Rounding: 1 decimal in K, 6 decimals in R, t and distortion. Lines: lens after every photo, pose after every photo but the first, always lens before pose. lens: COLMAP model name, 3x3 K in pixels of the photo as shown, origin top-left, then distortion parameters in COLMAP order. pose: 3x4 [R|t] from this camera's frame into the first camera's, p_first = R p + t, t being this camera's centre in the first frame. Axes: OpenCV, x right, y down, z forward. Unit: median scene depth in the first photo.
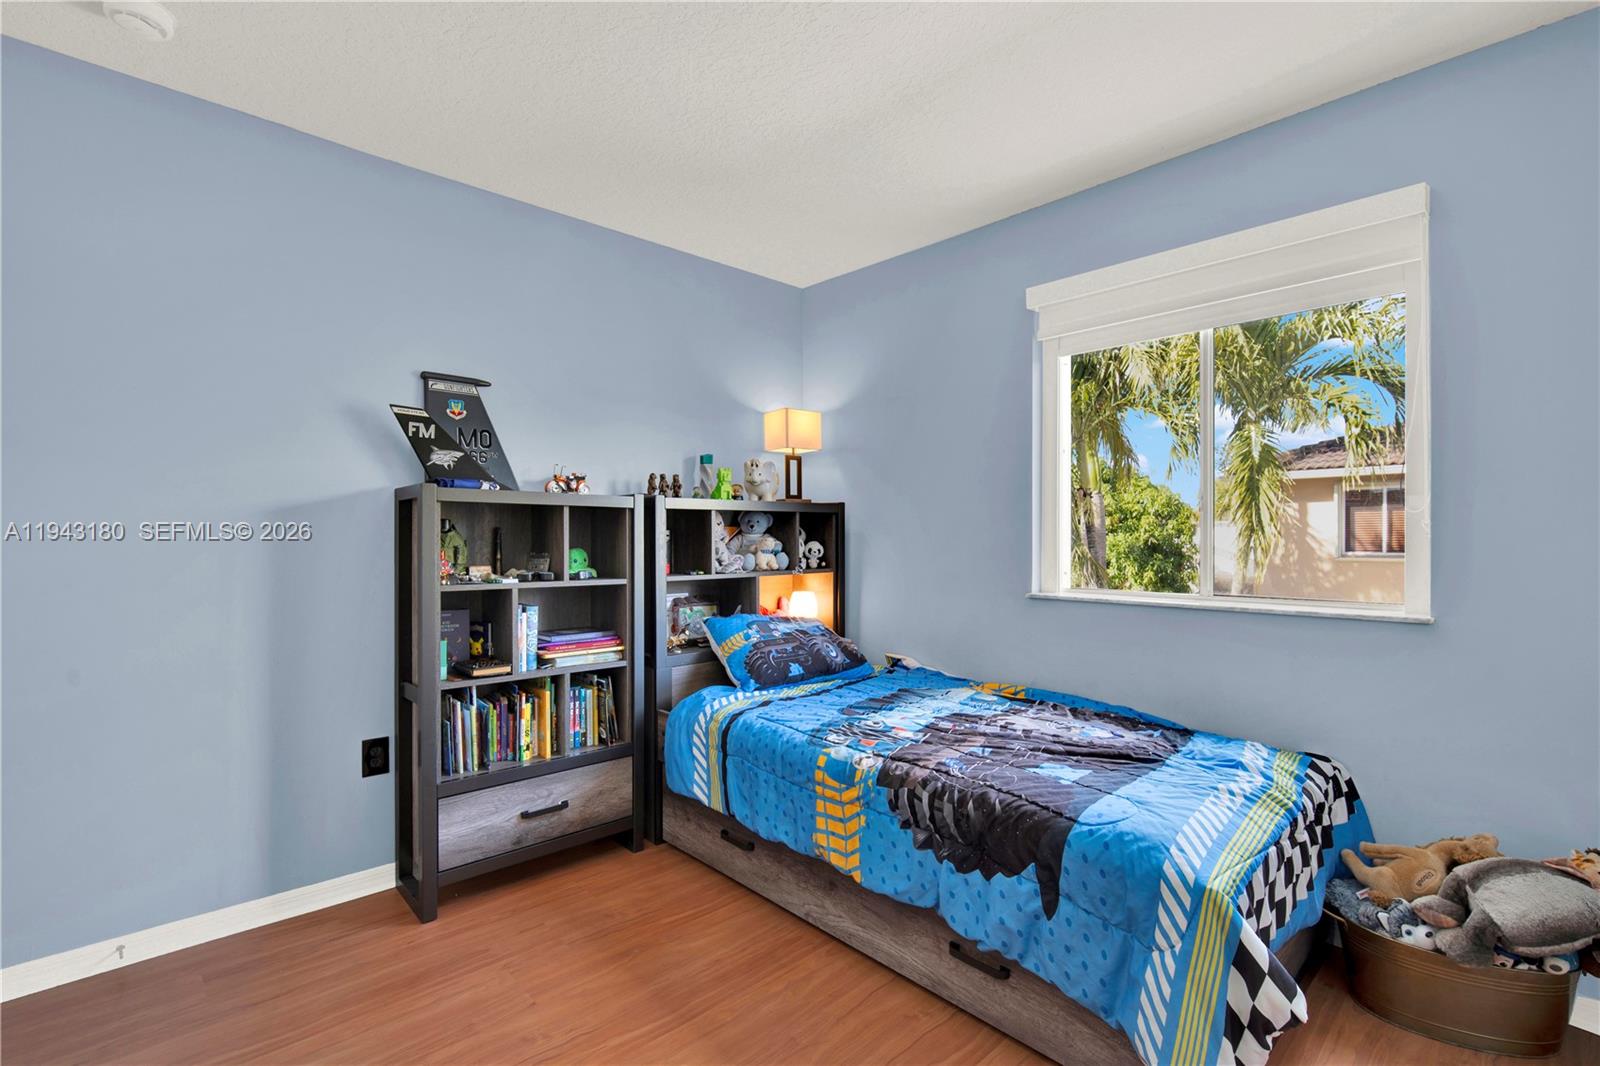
lens RADIAL K [[722.5, 0, 807.6], [0, 722.5, 556.8], [0, 0, 1]] dist [-0.001505, 0.000076]
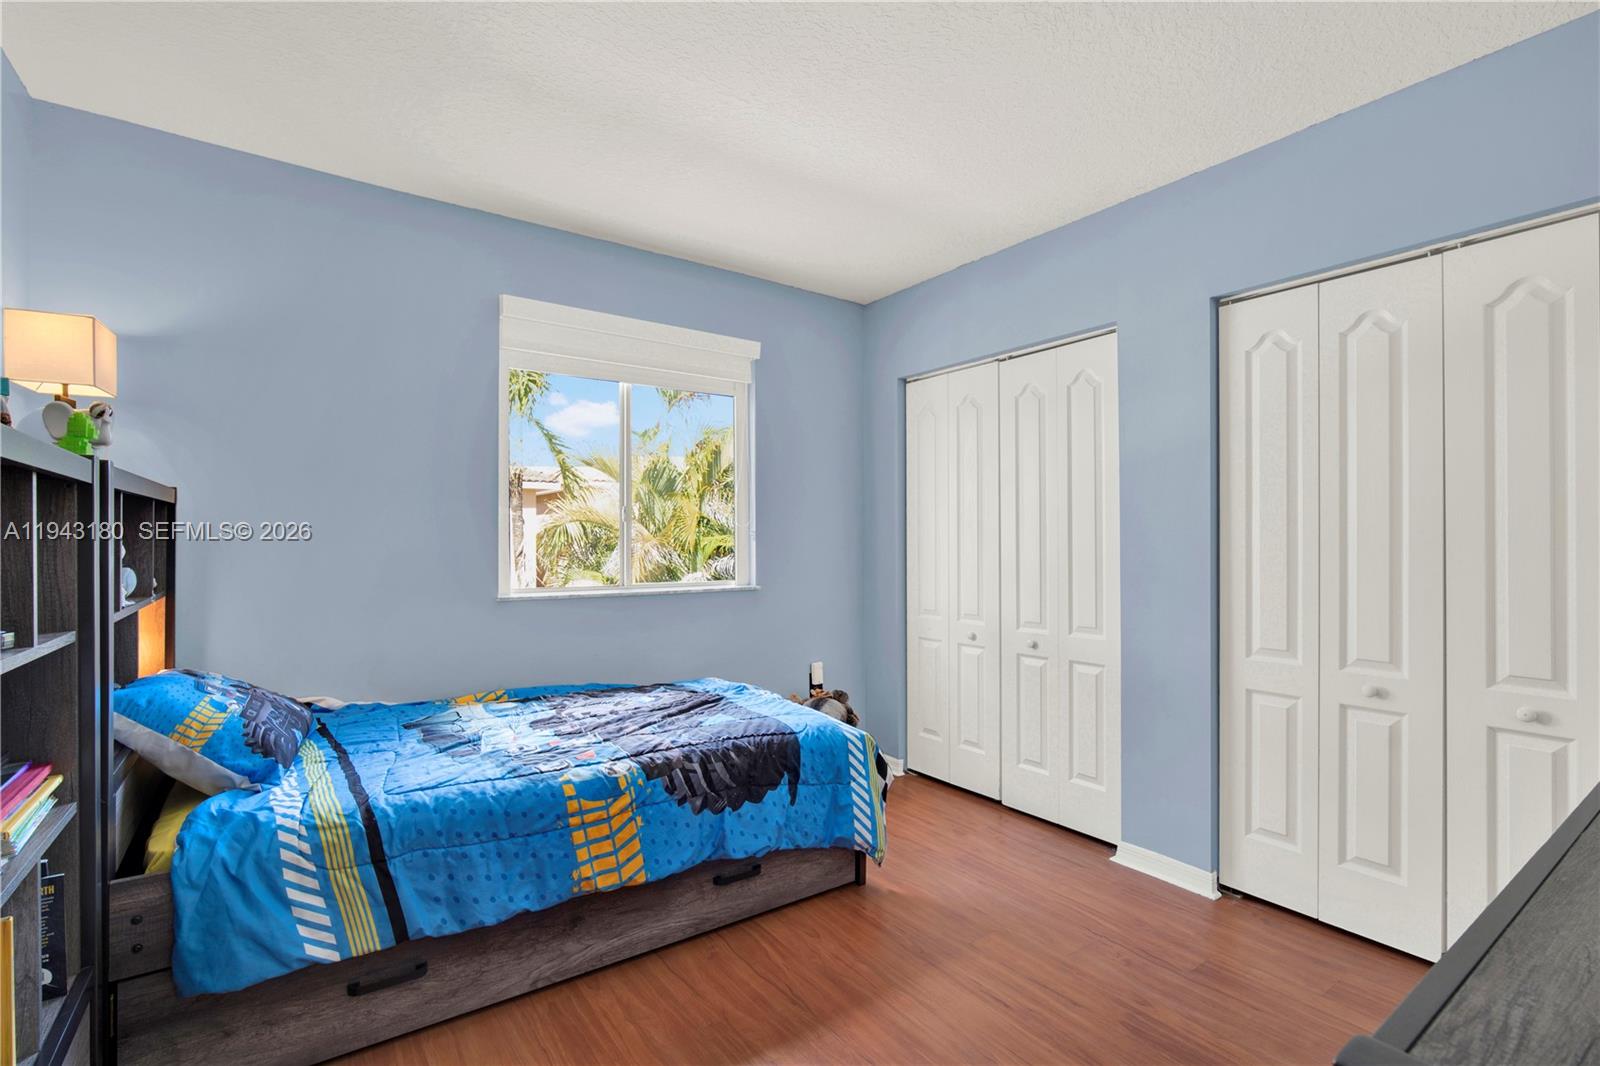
lens RADIAL K [[722.5, 0, 807.6], [0, 722.5, 556.8], [0, 0, 1]] dist [-0.001505, 0.000076]
pose [[0.147285, -0.025100, 0.988776, -0.855147], [0.025587, 0.999440, 0.021559, -0.022333], [-0.988763, 0.022125, 0.147845, 0.585462]]
